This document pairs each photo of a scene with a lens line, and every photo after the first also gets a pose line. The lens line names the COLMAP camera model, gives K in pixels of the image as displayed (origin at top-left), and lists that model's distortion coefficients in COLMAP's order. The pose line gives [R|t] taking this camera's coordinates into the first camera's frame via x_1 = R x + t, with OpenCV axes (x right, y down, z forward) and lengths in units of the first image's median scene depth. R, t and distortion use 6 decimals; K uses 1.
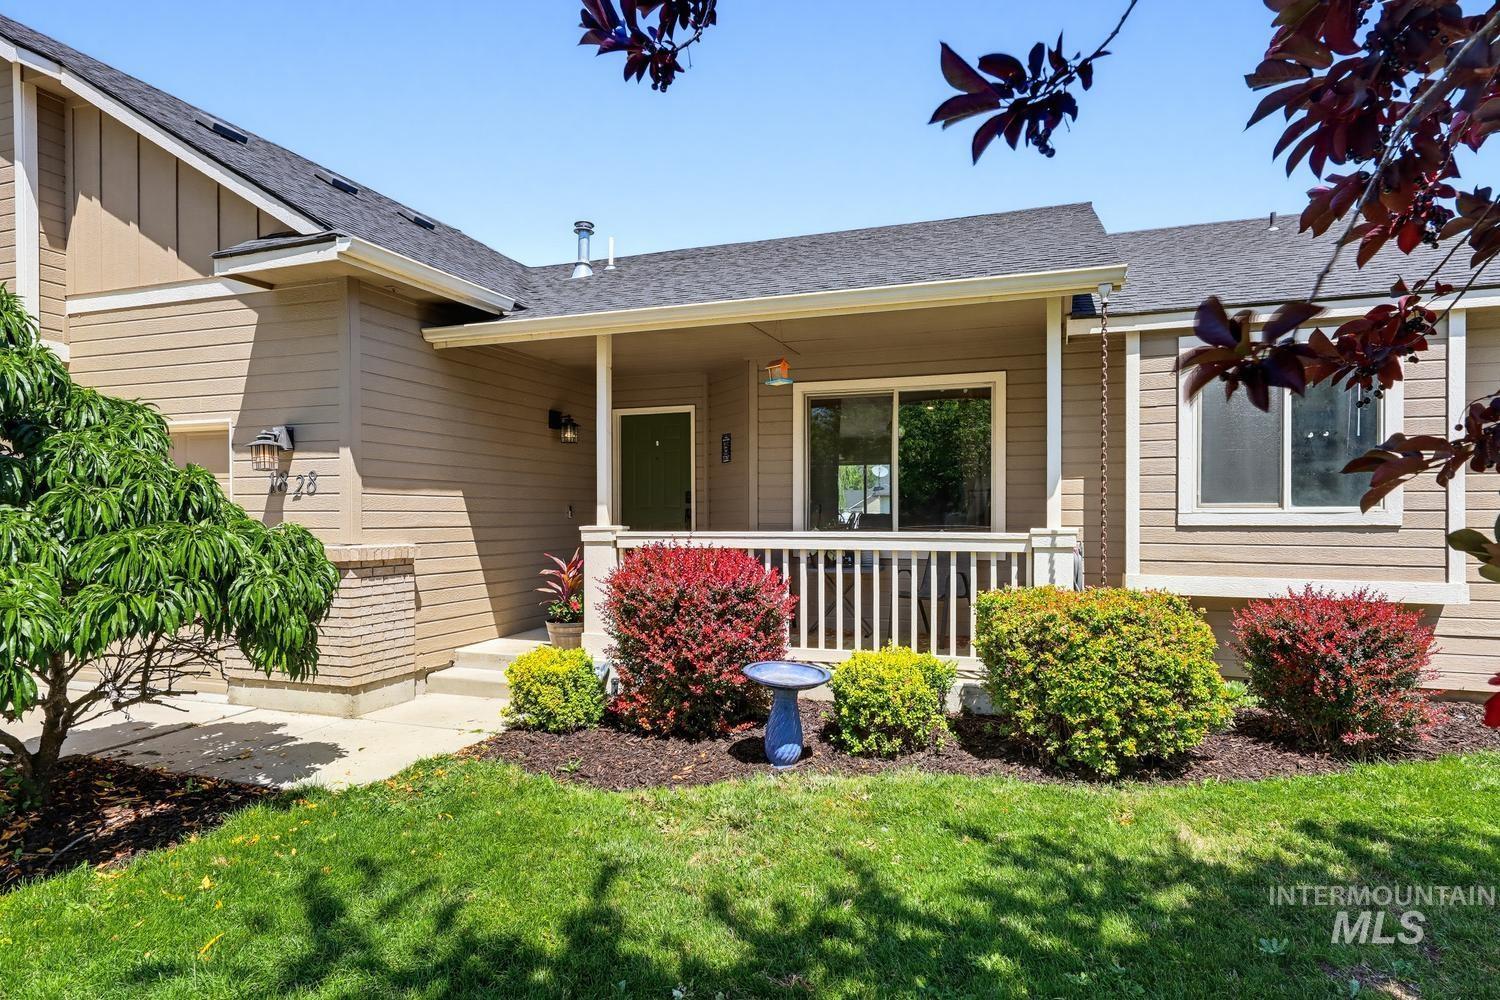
lens RADIAL K [[846.0, 0, 754.6], [0, 846.0, 487.8], [0, 0, 1]] dist [0.003454, 0.000470]
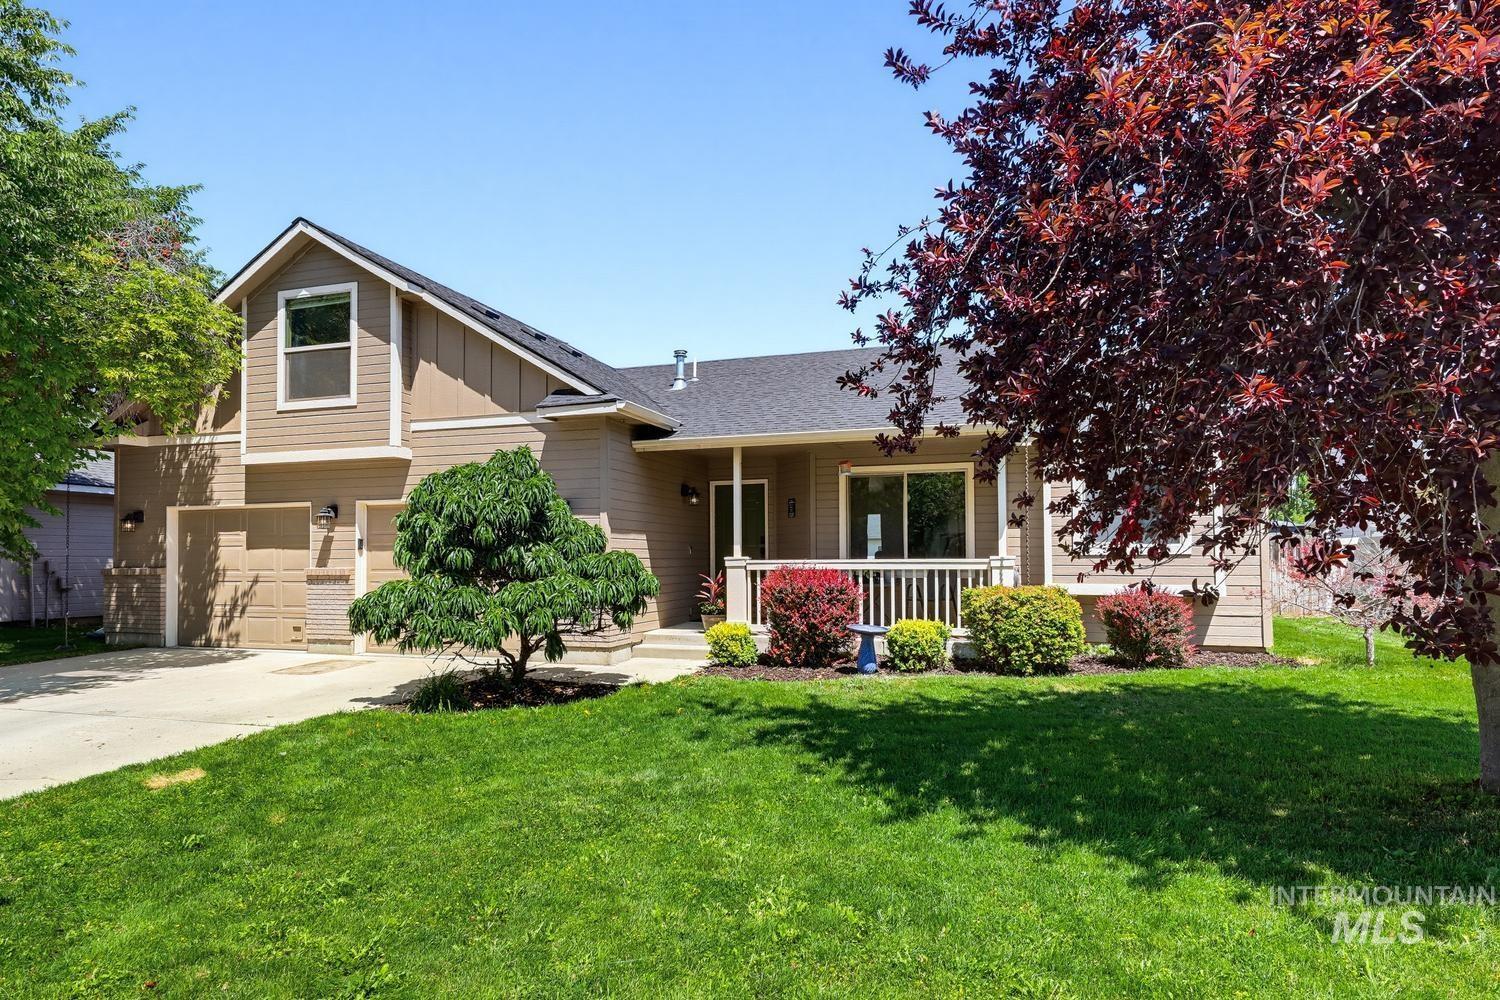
lens RADIAL K [[768.1, 0, 756.0], [0, 768.1, 498.0], [0, 0, 1]] dist [0.001678, -0.000776]
pose [[0.999796, -0.002155, 0.020077, -0.211907], [0.003043, 0.999013, -0.044326, -0.005269], [-0.019962, 0.044378, 0.998815, -0.654852]]
